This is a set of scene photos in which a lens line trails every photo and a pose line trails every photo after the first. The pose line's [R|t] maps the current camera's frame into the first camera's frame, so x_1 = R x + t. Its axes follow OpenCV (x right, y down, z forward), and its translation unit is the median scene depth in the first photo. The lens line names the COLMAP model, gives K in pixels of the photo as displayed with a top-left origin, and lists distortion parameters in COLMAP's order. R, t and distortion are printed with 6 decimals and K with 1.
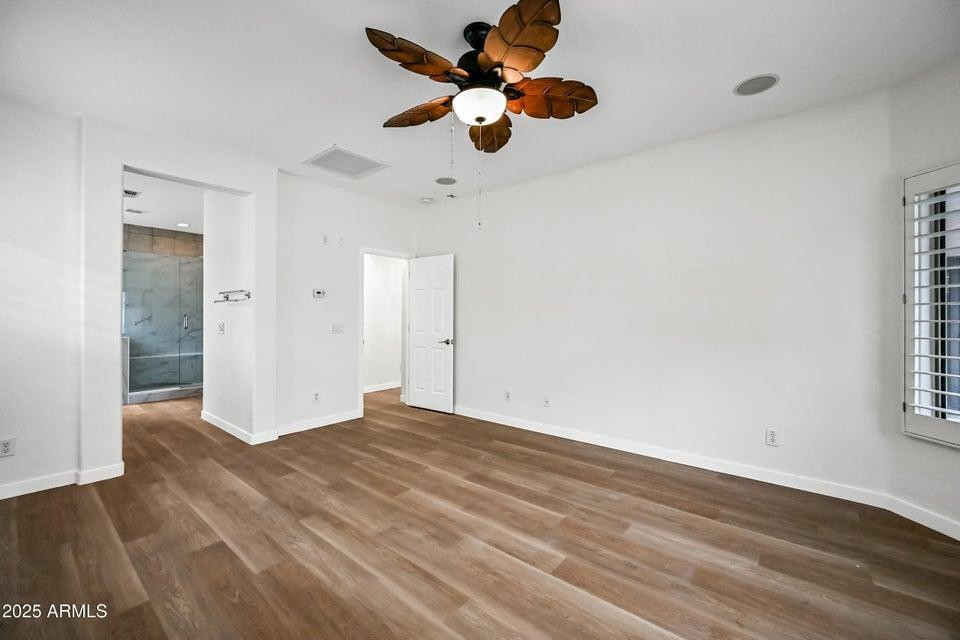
lens RADIAL K [[388.7, 0, 480.3], [0, 388.7, 317.1], [0, 0, 1]] dist [-0.001483, -0.000599]
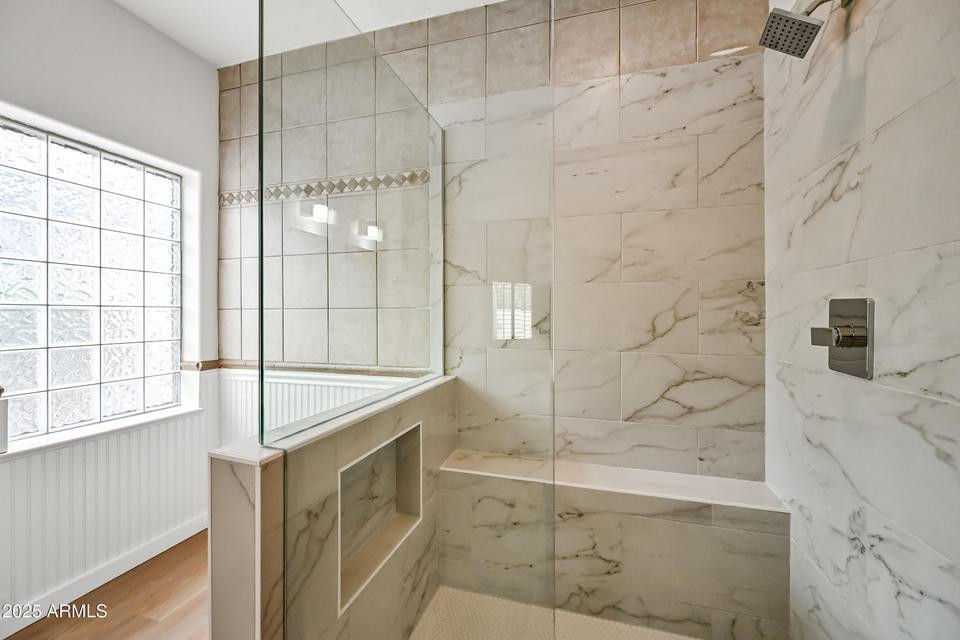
lens RADIAL K [[388.7, 0, 482.3], [0, 388.7, 319.0], [0, 0, 1]] dist [-0.001483, -0.000599]
pose [[0.384741, 0.002369, -0.923021, -0.600875], [-0.002103, 0.999996, 0.001690, -0.001699], [0.923022, 0.001291, 0.384745, 0.837090]]
